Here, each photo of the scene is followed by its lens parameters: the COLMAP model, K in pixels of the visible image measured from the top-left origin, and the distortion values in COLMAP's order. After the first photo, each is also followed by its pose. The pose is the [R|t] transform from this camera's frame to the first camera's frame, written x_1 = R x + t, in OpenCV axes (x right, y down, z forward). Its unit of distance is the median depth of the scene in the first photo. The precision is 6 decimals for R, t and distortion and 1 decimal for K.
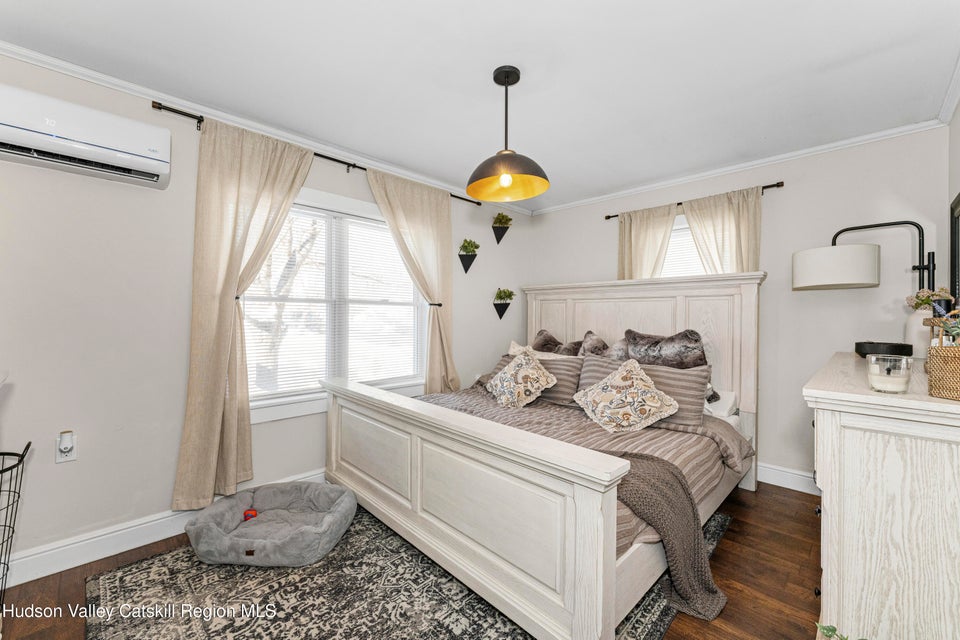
lens RADIAL K [[392.4, 0, 479.5], [0, 392.4, 314.7], [0, 0, 1]] dist [0.000132, -0.000173]
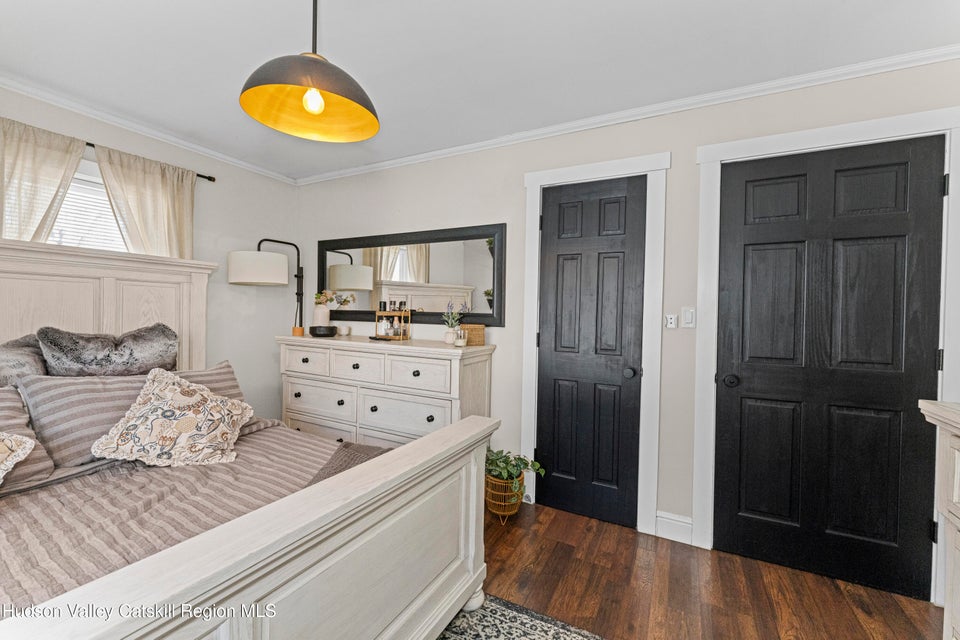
lens RADIAL K [[392.4, 0, 479.5], [0, 392.4, 314.7], [0, 0, 1]] dist [0.000132, -0.000173]
pose [[-0.298000, -0.019414, 0.954368, -0.439728], [-0.025756, 0.999593, 0.012292, -0.006175], [-0.954218, -0.020917, -0.298379, 0.634558]]
